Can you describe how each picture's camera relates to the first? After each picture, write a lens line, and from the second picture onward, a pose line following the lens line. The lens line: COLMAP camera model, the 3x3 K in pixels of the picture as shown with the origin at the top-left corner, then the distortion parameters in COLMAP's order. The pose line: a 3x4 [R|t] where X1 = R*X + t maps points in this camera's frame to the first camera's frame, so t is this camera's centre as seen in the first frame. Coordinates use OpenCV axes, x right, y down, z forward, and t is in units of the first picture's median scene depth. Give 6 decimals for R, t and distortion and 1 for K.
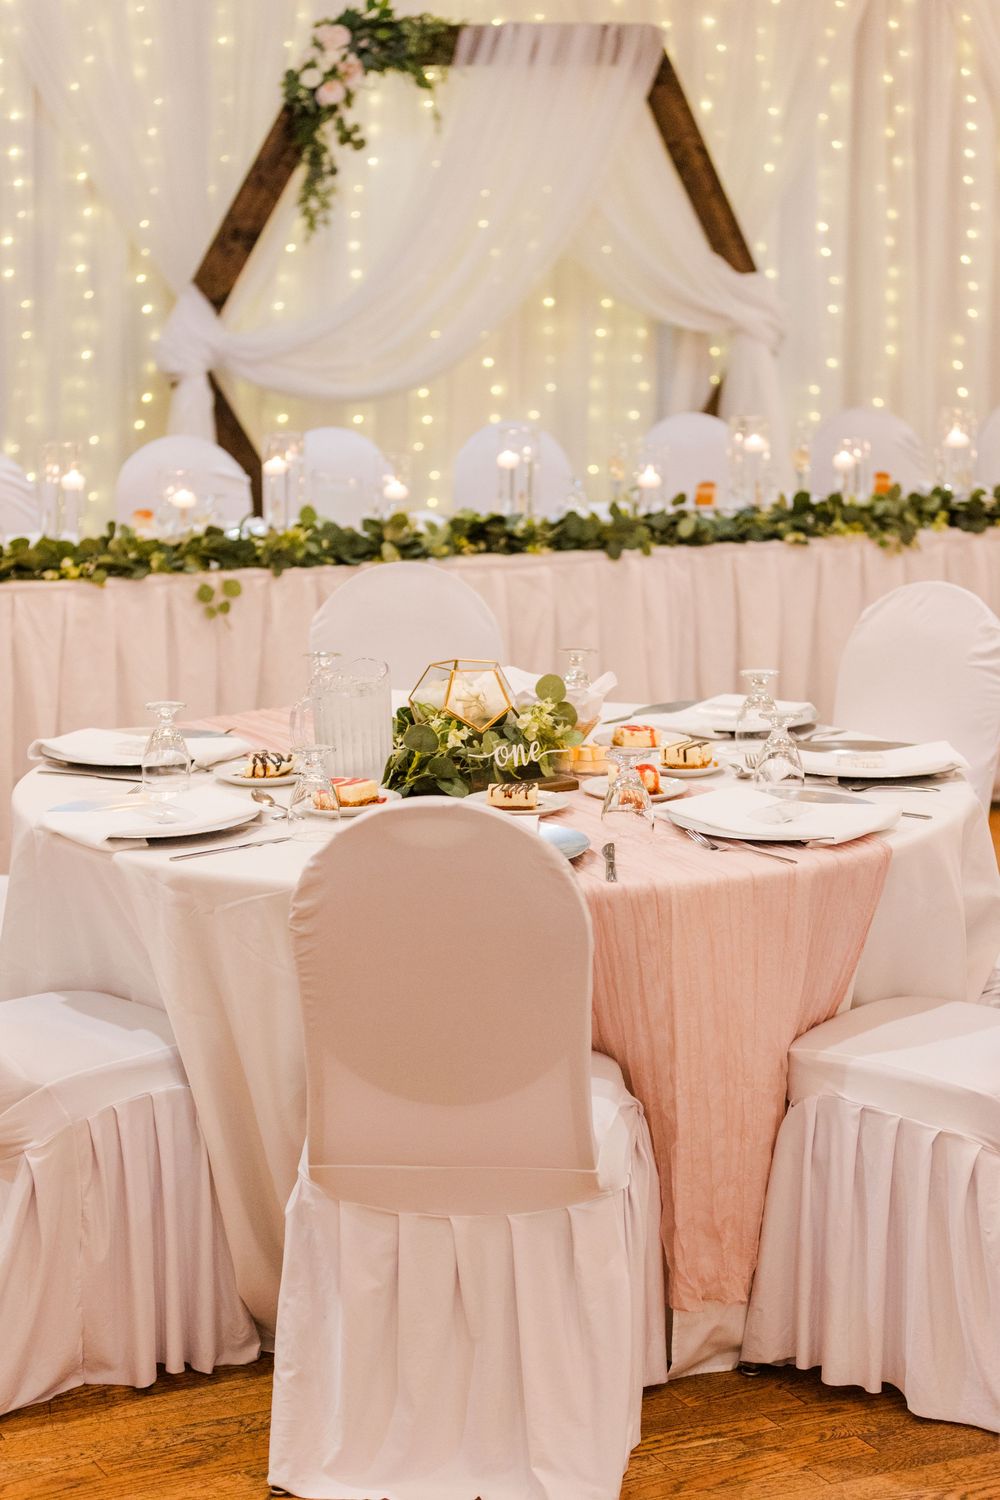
lens RADIAL K [[3614.7, 0, 500.0], [0, 3614.7, 750.0], [0, 0, 1]] dist [0.116943, 0.246981]
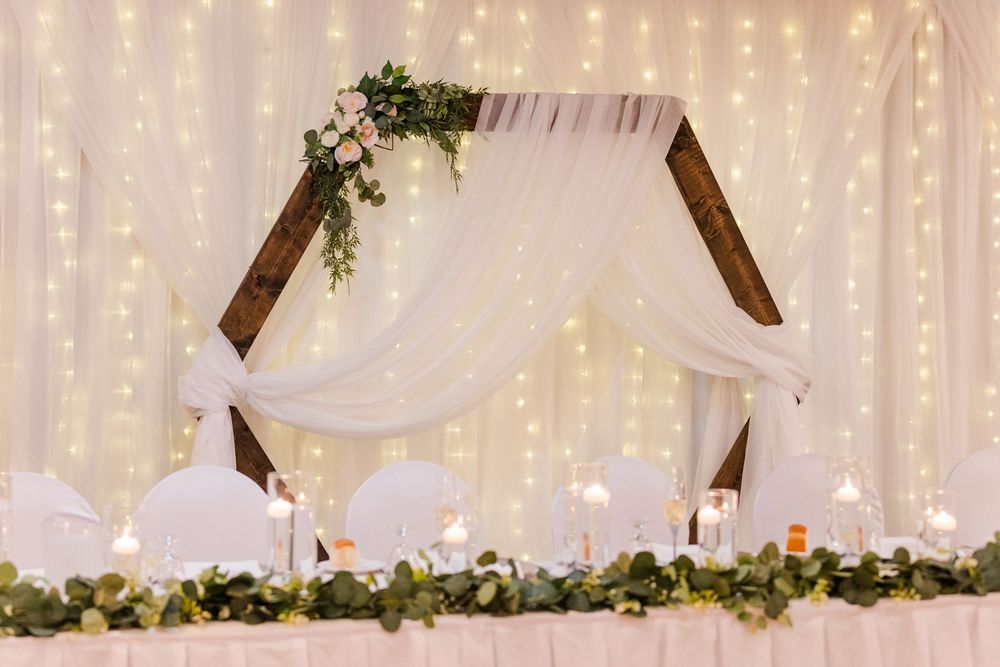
lens RADIAL K [[2110.2, 0, 500.0], [0, 2110.2, 333.5], [0, 0, 1]] dist [0.166078, -0.147295]
pose [[0.982934, 0.006233, -0.183855, 0.113513], [-0.032549, 0.989550, -0.140466, -0.041219], [0.181059, 0.144053, 0.972865, 0.406302]]
